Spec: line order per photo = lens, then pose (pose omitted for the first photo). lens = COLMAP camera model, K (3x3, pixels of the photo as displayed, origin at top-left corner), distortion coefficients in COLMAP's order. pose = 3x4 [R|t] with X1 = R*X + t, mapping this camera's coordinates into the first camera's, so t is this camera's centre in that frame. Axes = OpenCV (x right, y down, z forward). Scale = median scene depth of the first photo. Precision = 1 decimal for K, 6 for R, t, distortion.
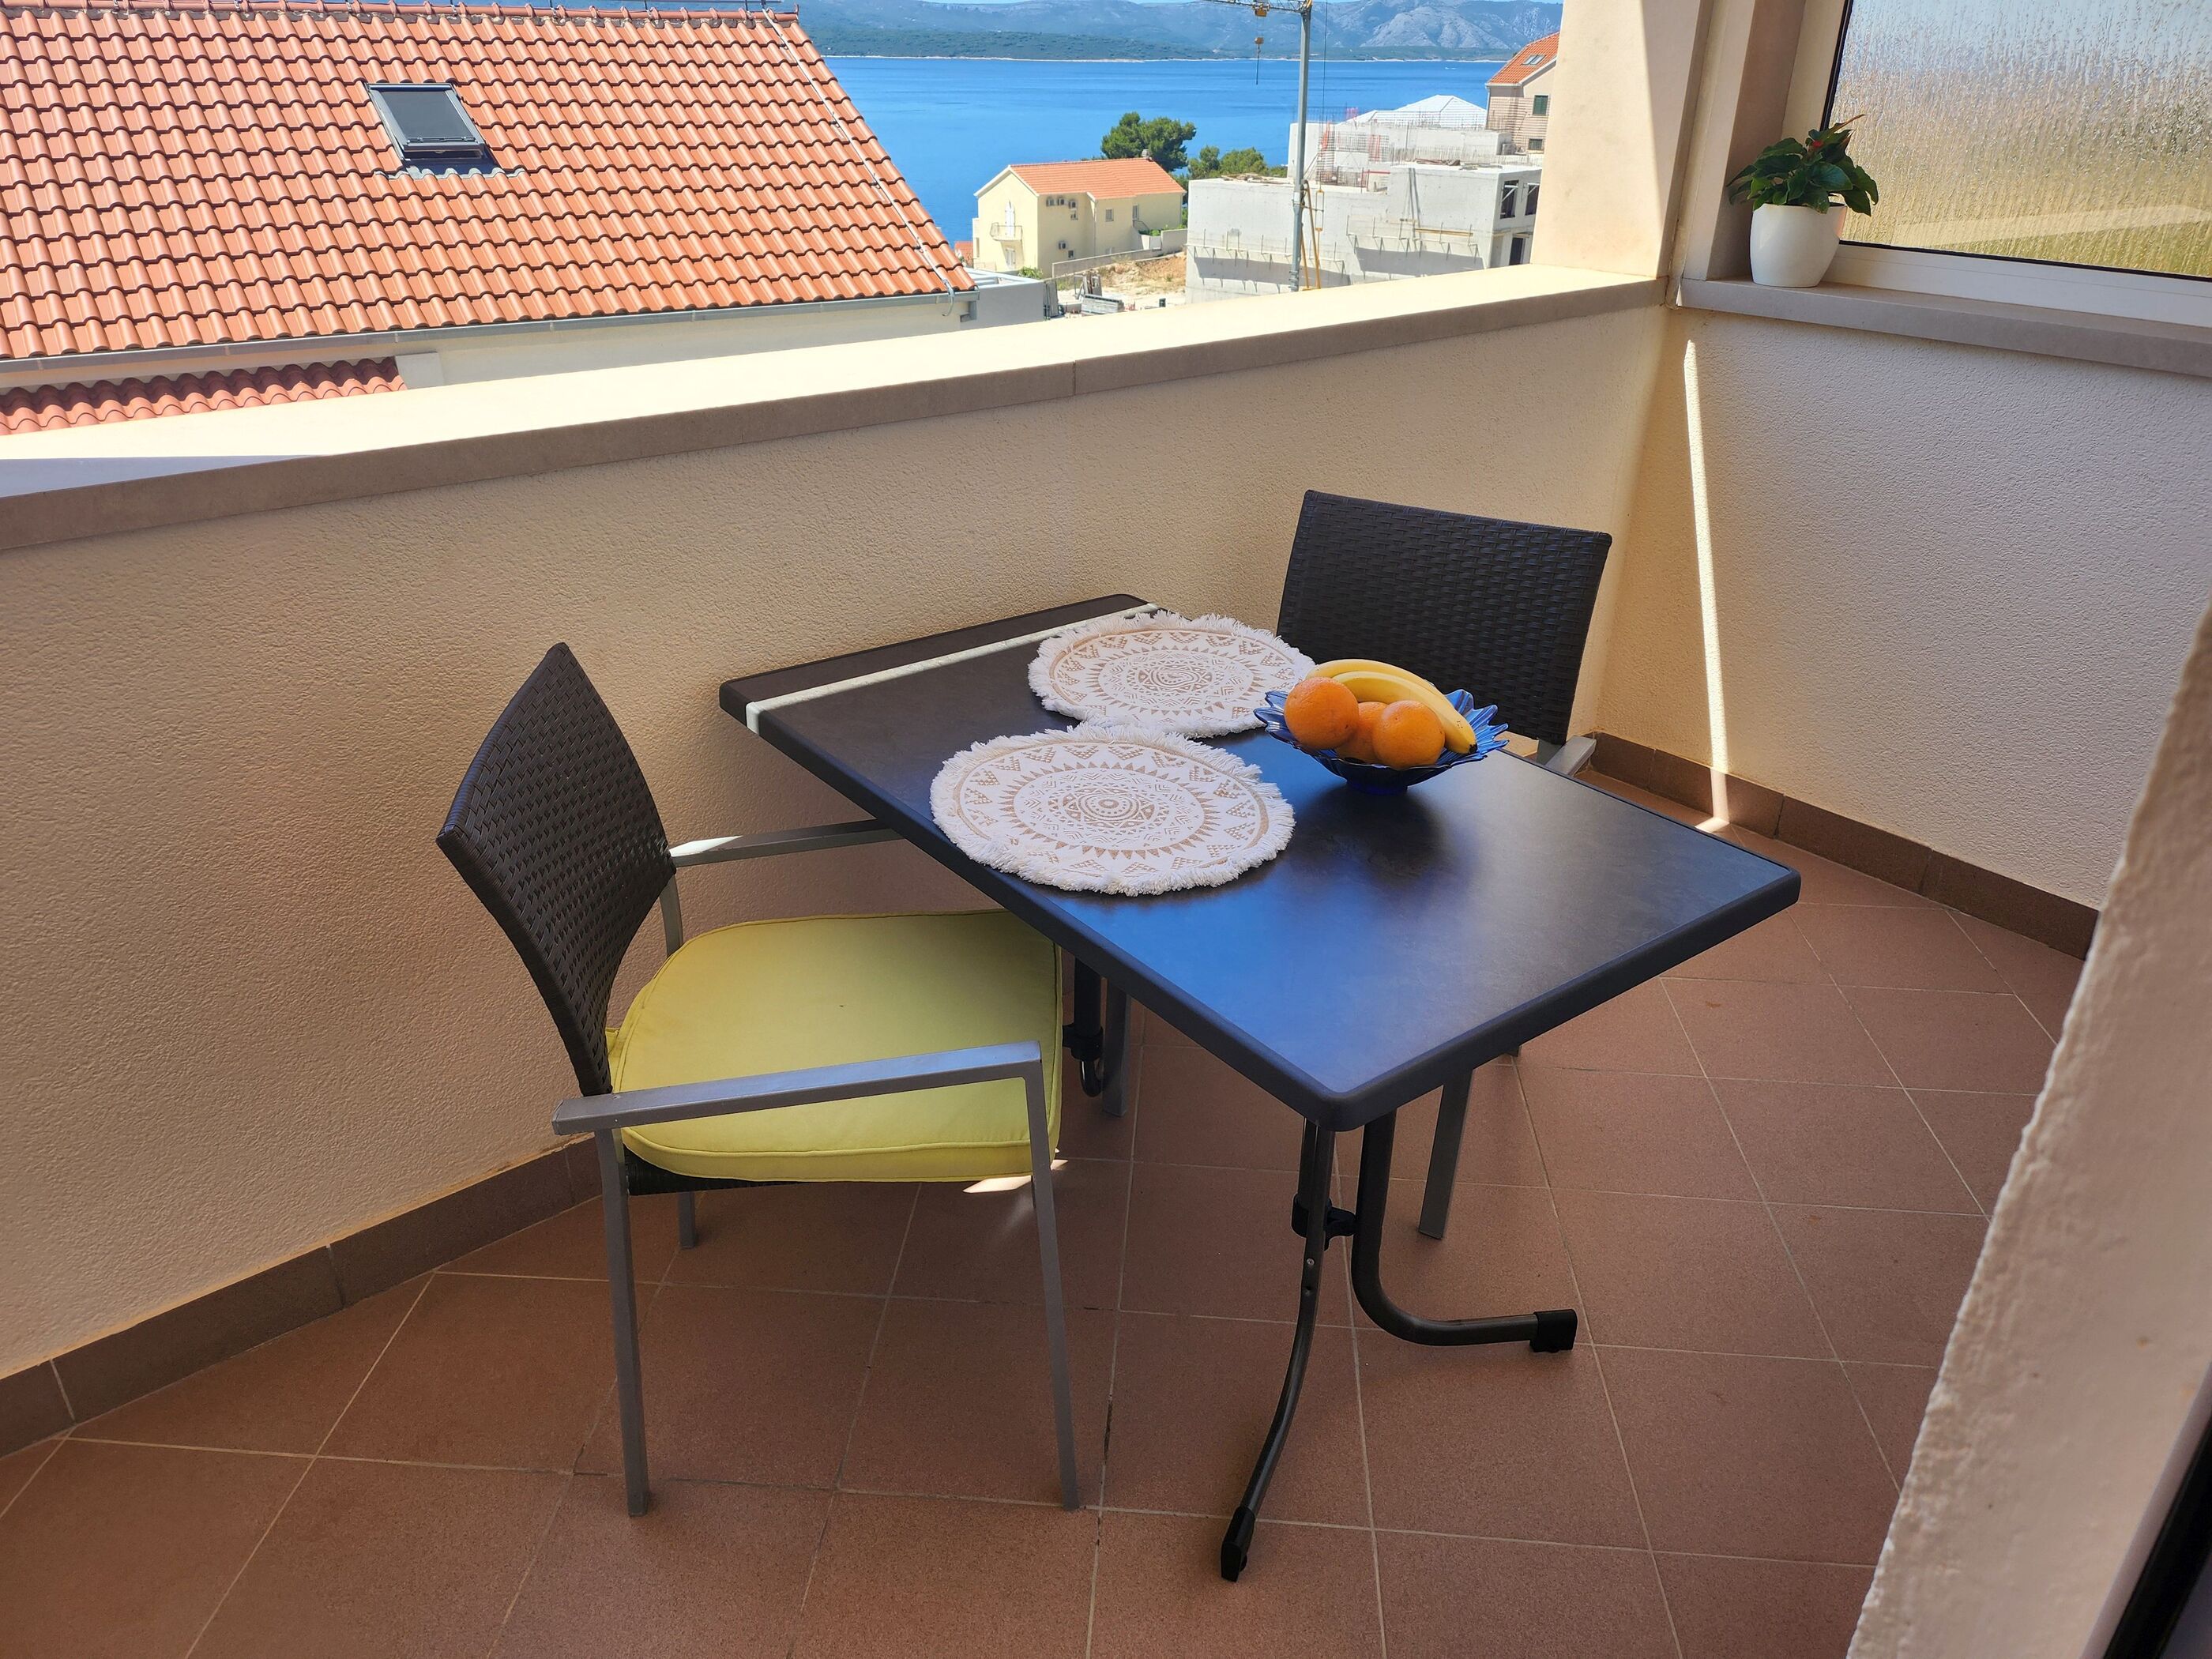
lens RADIAL K [[1561.9, 0, 1101.5], [0, 1561.9, 820.0], [0, 0, 1]] dist [0.035976, -0.043942]
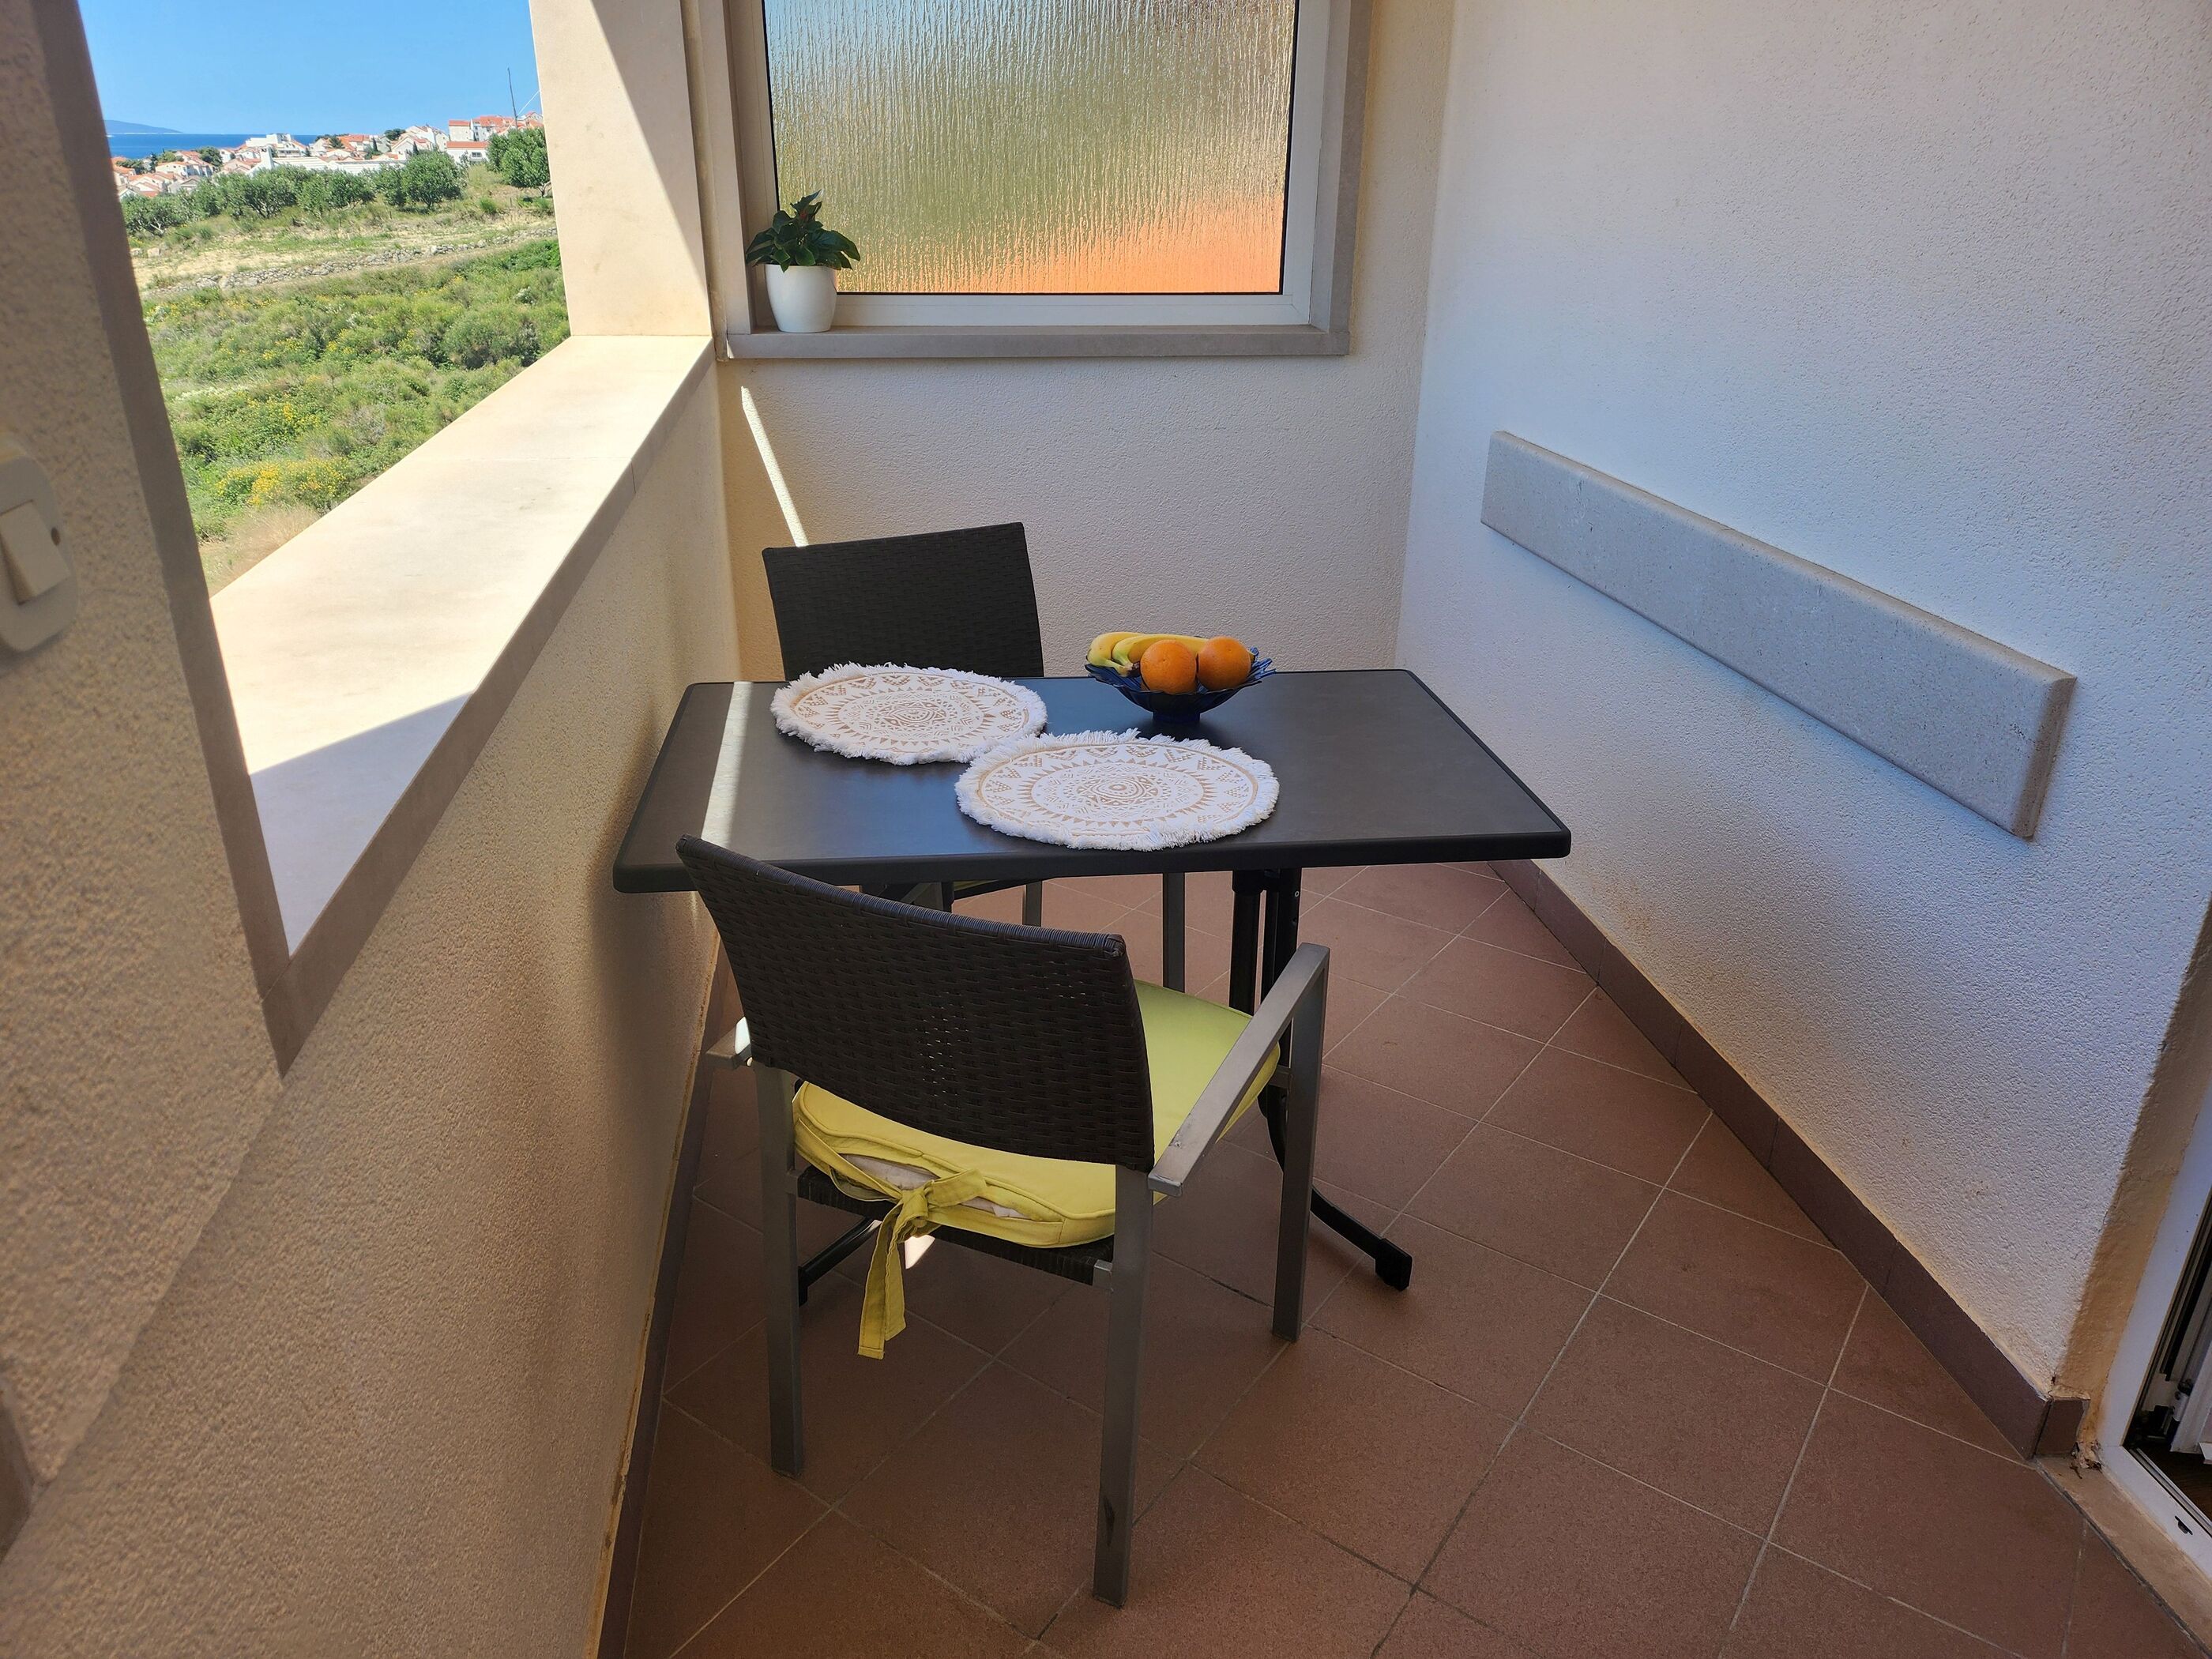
lens RADIAL K [[1561.9, 0, 1104.0], [0, 1561.9, 839.8], [0, 0, 1]] dist [0.035976, -0.043942]
pose [[0.495361, -0.349626, 0.795223, -0.758783], [0.367133, 0.913917, 0.173116, -0.145396], [-0.787293, 0.206197, 0.581078, 0.265423]]
